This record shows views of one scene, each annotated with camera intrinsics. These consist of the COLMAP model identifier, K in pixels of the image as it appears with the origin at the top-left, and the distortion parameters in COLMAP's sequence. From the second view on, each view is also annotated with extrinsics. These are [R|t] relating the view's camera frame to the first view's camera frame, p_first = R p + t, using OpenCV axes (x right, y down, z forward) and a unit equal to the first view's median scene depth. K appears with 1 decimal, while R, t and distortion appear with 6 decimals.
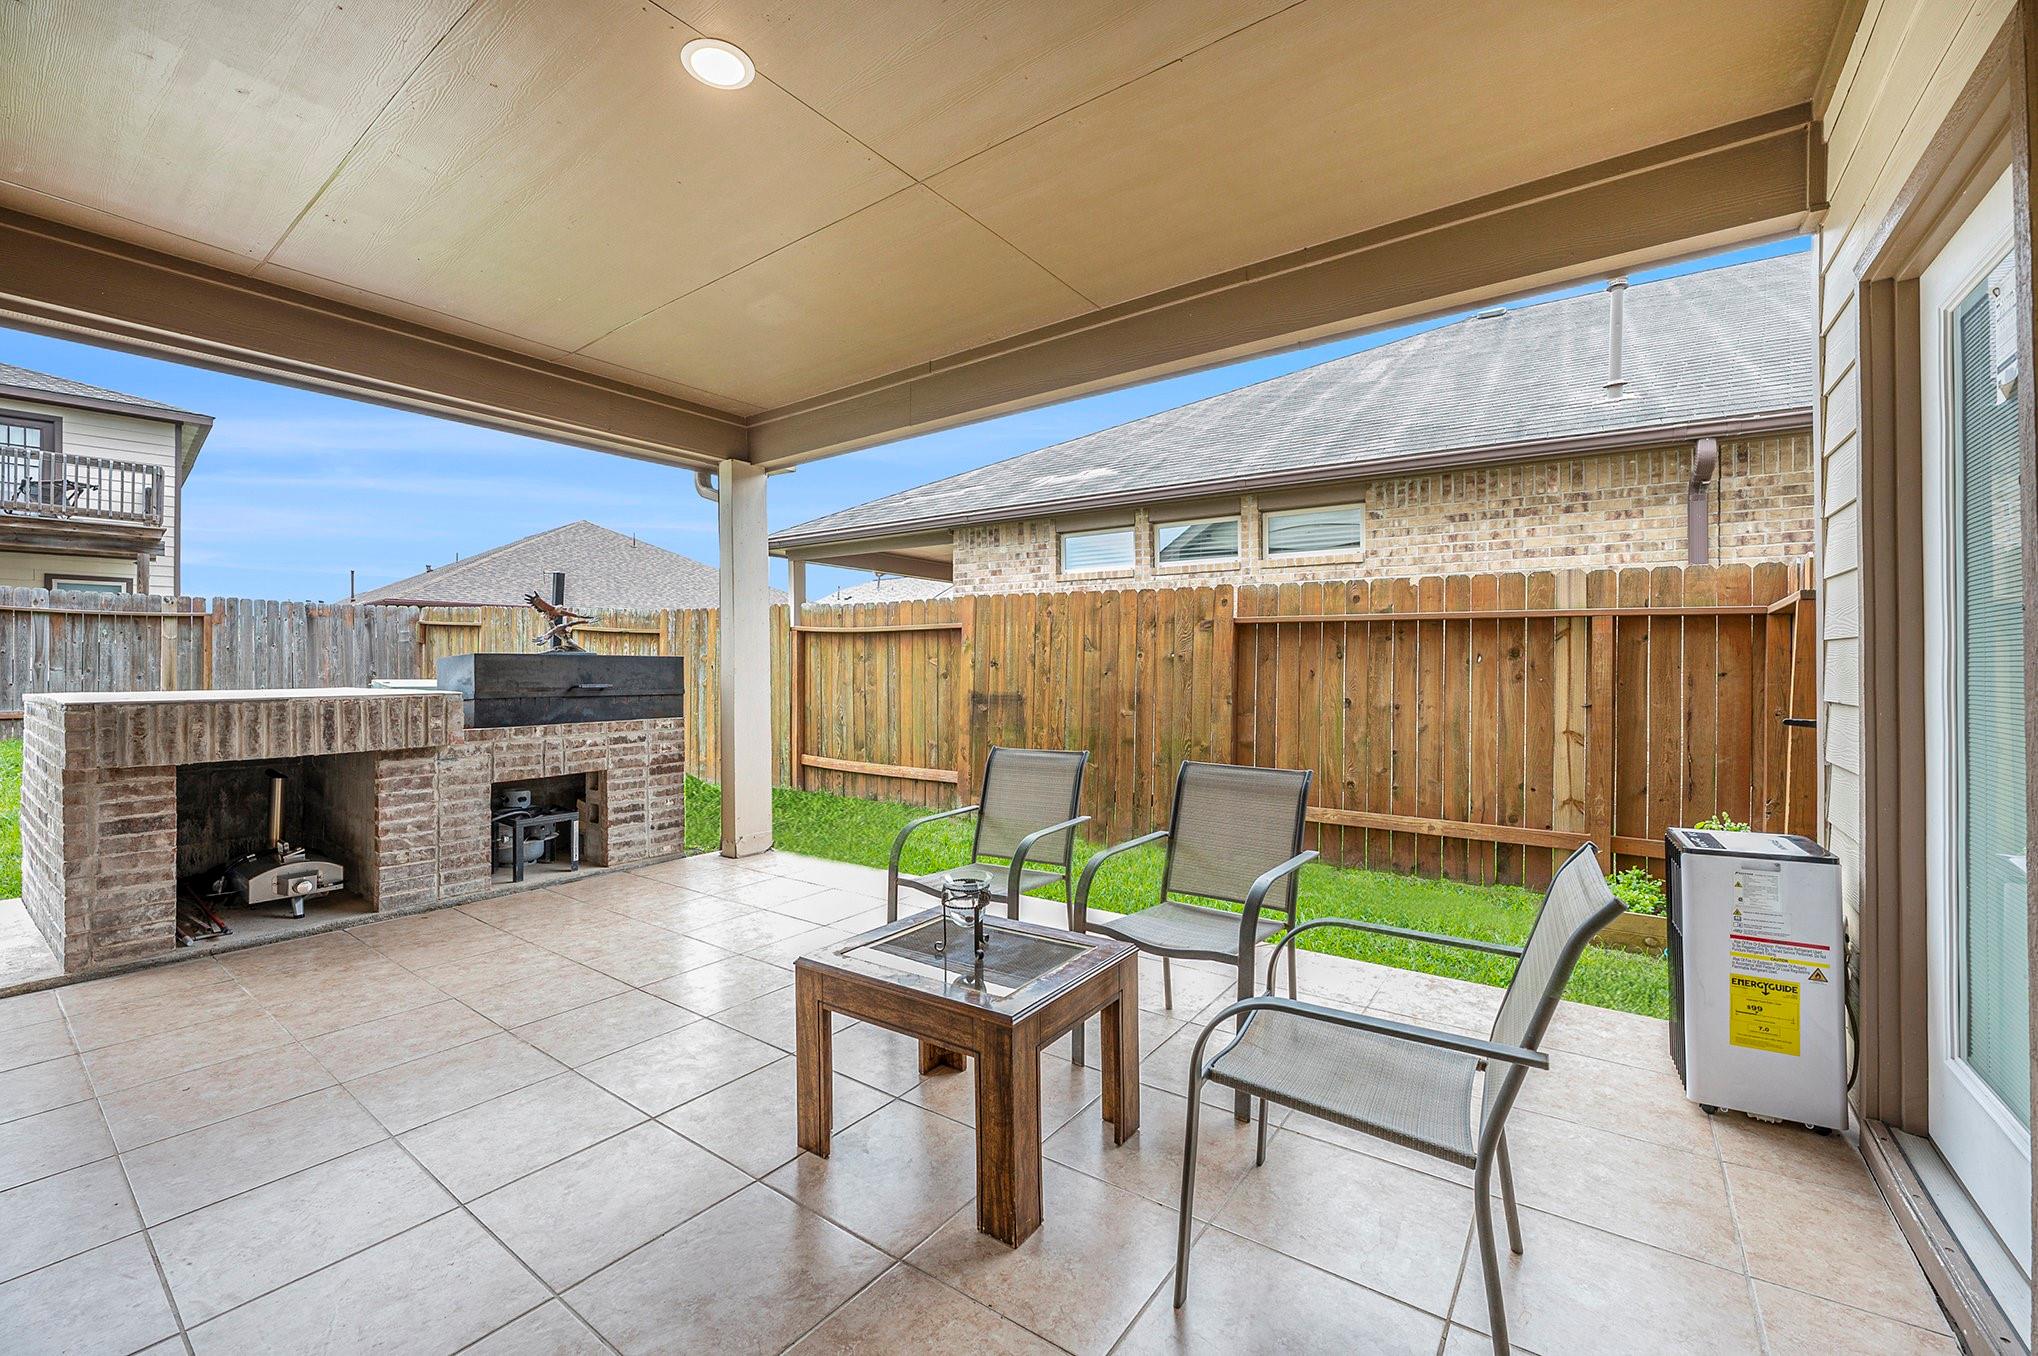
lens RADIAL K [[821.2, 0, 1013.1], [0, 821.2, 668.4], [0, 0, 1]] dist [-0.020725, -0.000621]
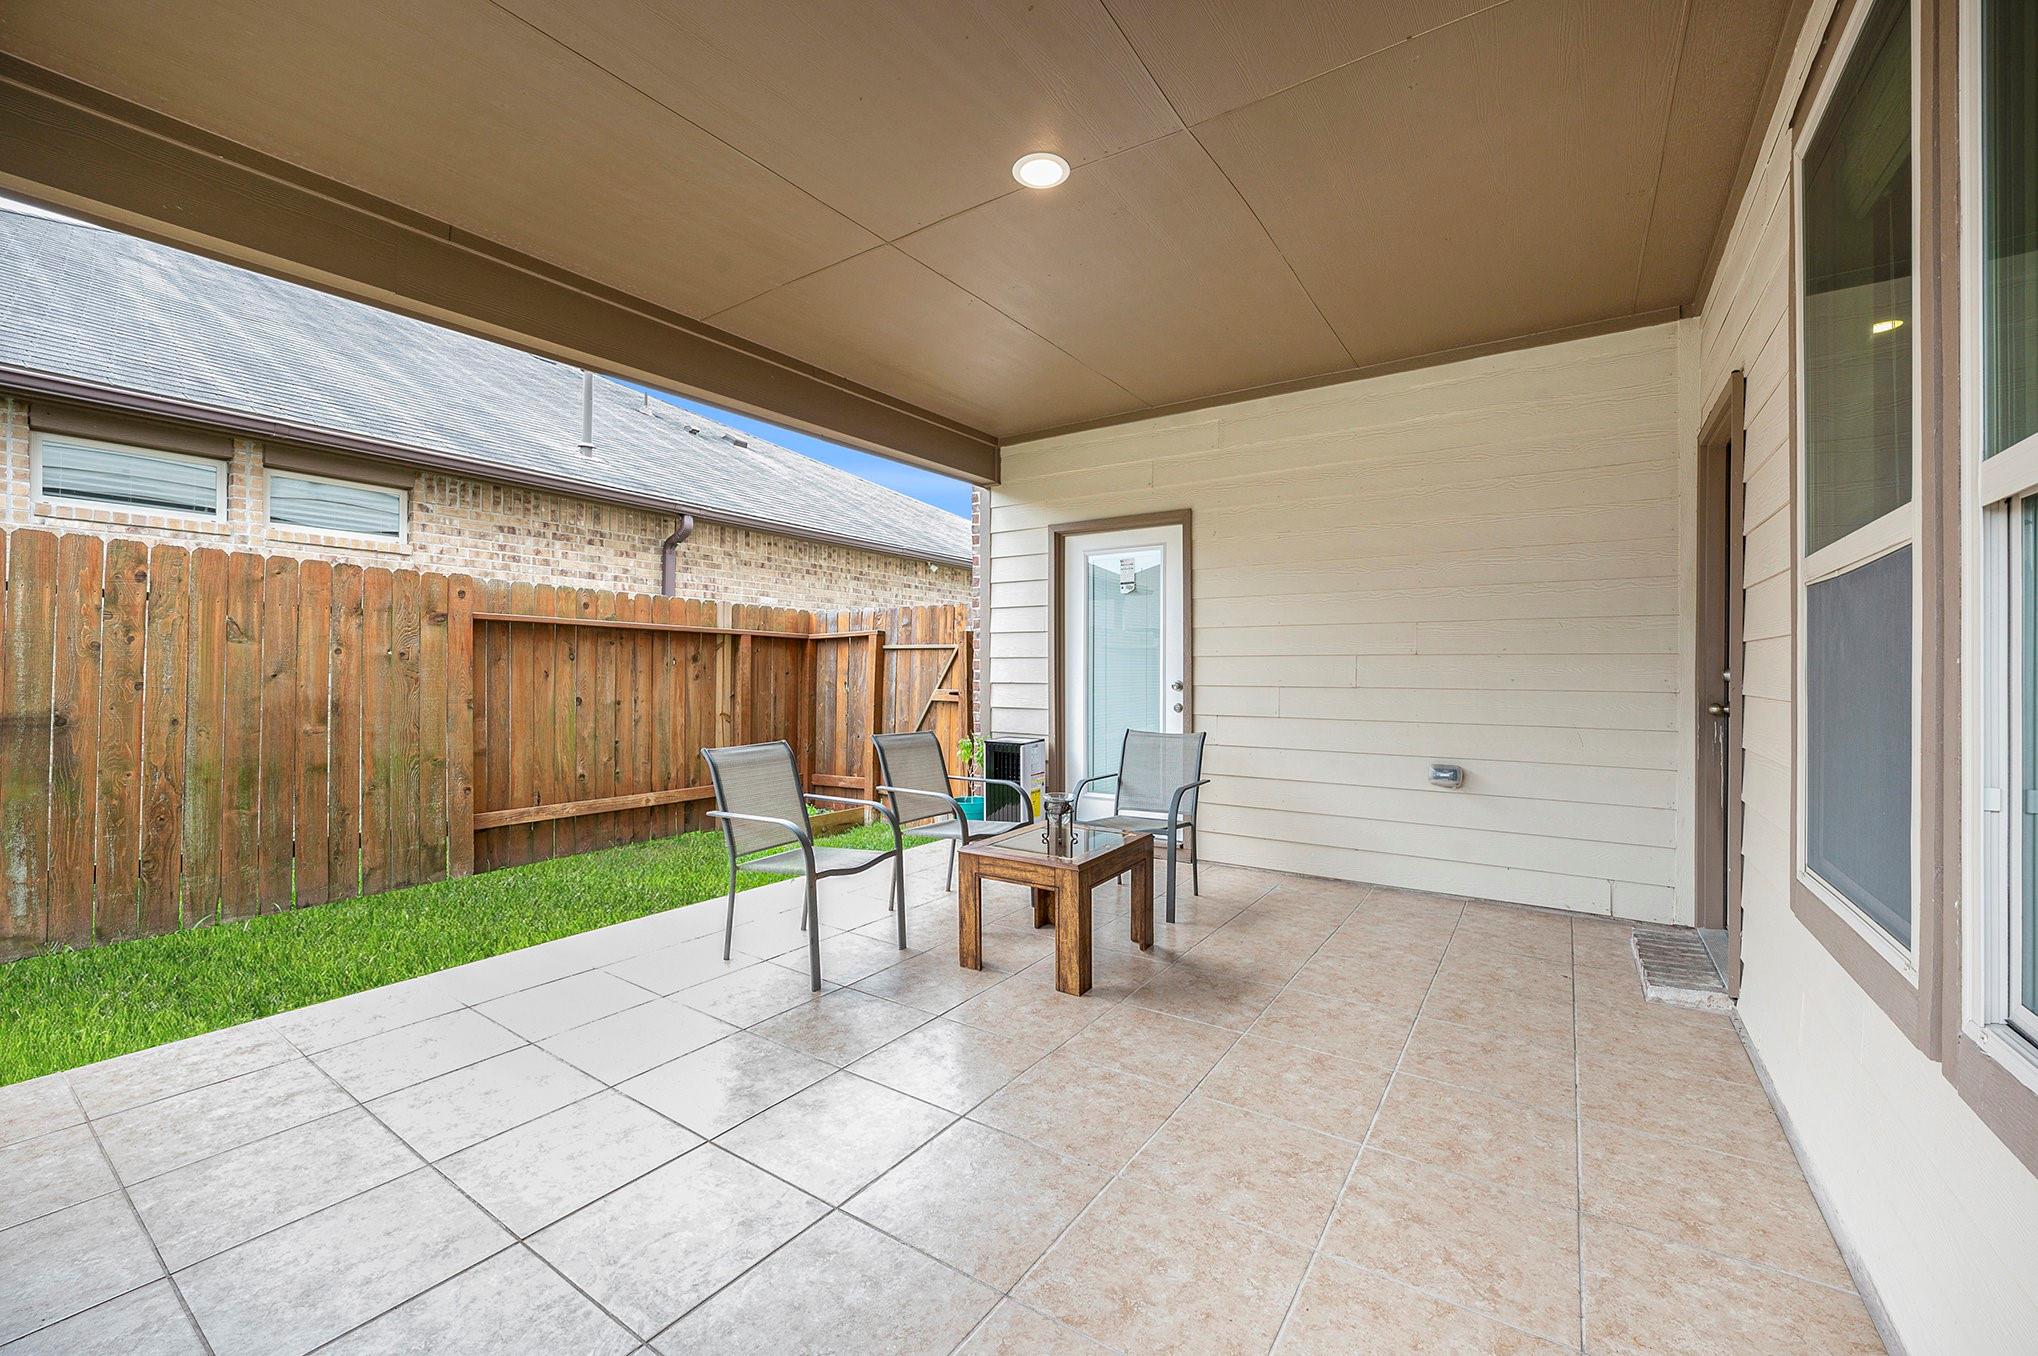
lens RADIAL K [[821.2, 0, 1013.1], [0, 821.2, 668.4], [0, 0, 1]] dist [-0.020725, -0.000621]
pose [[-0.029309, 0.004899, 0.999558, -0.615692], [0.001042, 0.999988, -0.004870, 0.004108], [-0.999570, 0.000899, -0.029313, 0.417347]]
